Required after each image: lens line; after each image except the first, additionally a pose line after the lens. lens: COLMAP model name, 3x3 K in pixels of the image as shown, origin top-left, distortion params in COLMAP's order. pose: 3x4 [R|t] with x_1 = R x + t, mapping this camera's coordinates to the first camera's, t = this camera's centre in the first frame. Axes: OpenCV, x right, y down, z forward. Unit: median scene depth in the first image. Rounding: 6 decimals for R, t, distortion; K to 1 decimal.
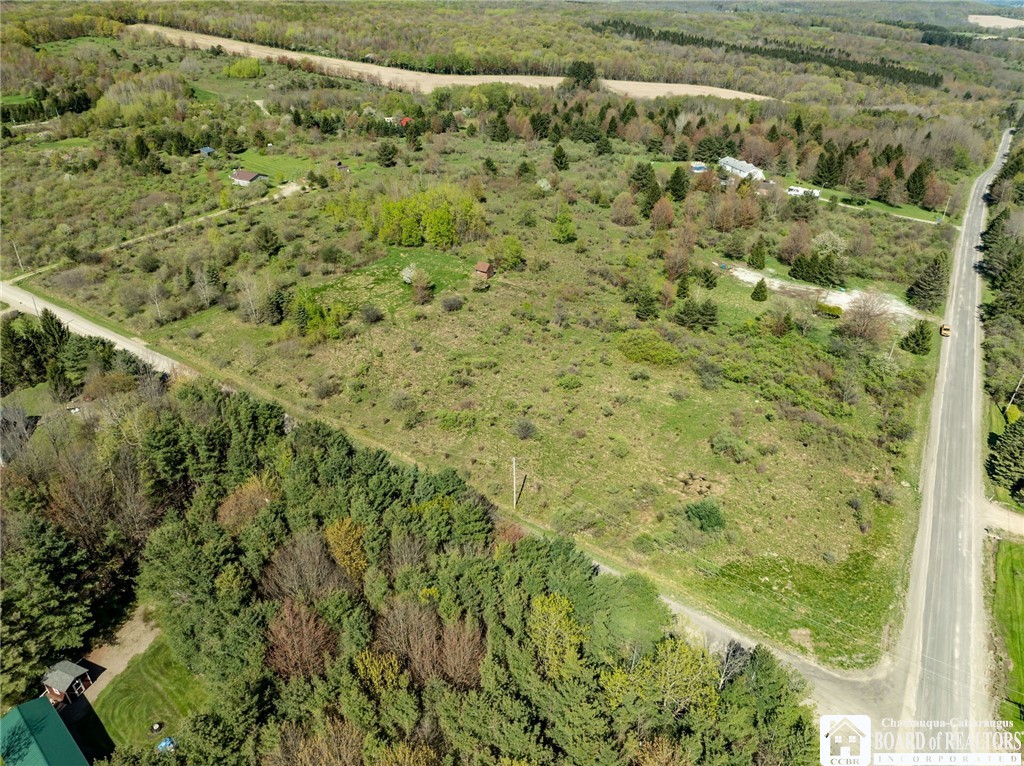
lens RADIAL K [[722.2, 0, 512.0], [0, 722.2, 383.0], [0, 0, 1]] dist [-0.060272, 0.034744]
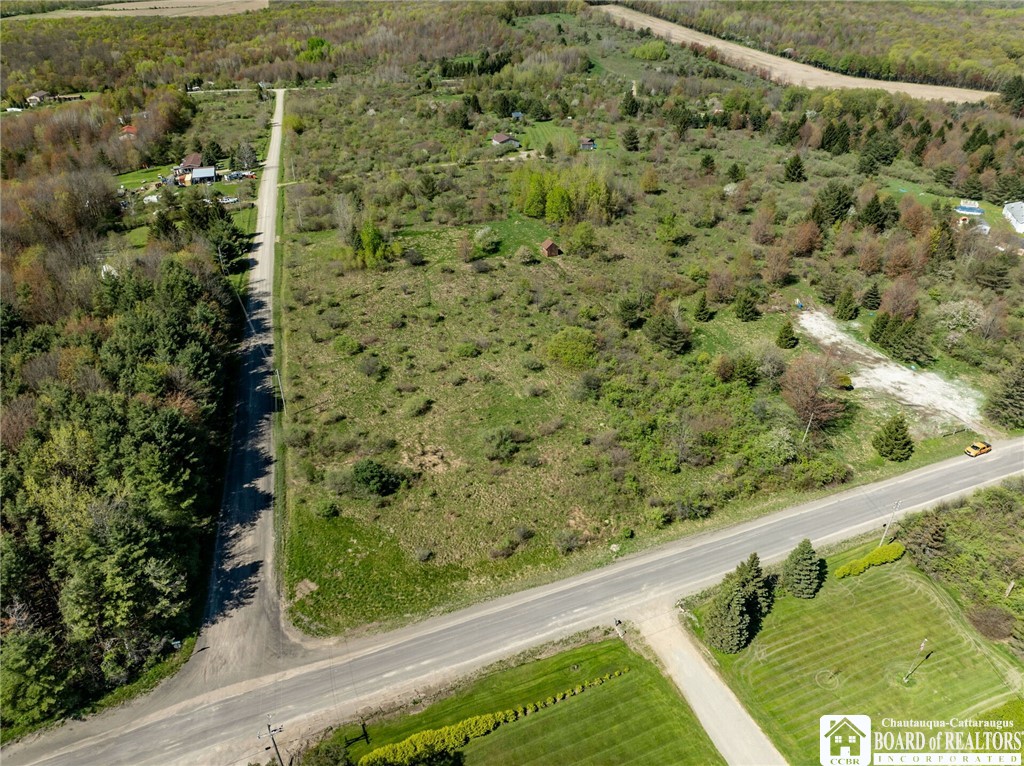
lens RADIAL K [[722.2, 0, 512.0], [0, 722.2, 383.0], [0, 0, 1]] dist [-0.060272, 0.034744]
pose [[0.803376, 0.306001, -0.510832, 0.133528], [-0.300275, 0.948986, 0.096228, -0.014905], [0.514219, 0.076083, 0.854278, 0.028409]]
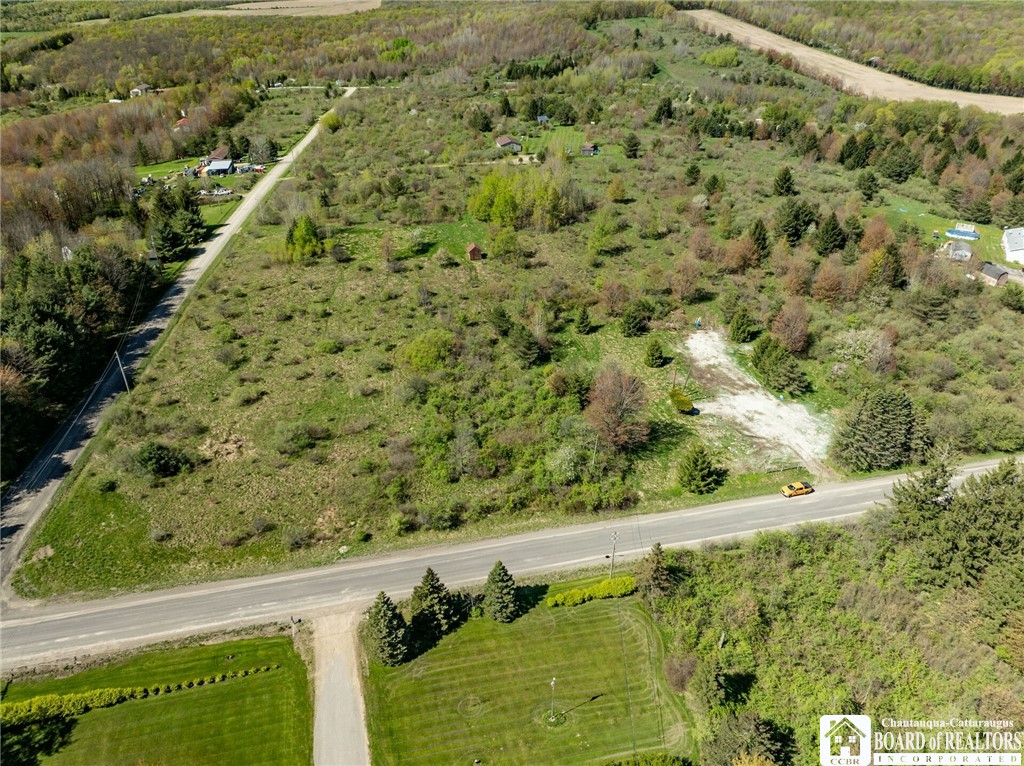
lens RADIAL K [[722.2, 0, 512.0], [0, 722.2, 383.0], [0, 0, 1]] dist [-0.060272, 0.034744]
pose [[0.704397, 0.361082, -0.611102, 0.184991], [-0.355497, 0.924645, 0.136575, -0.037918], [0.614367, 0.121042, 0.779681, 0.066963]]
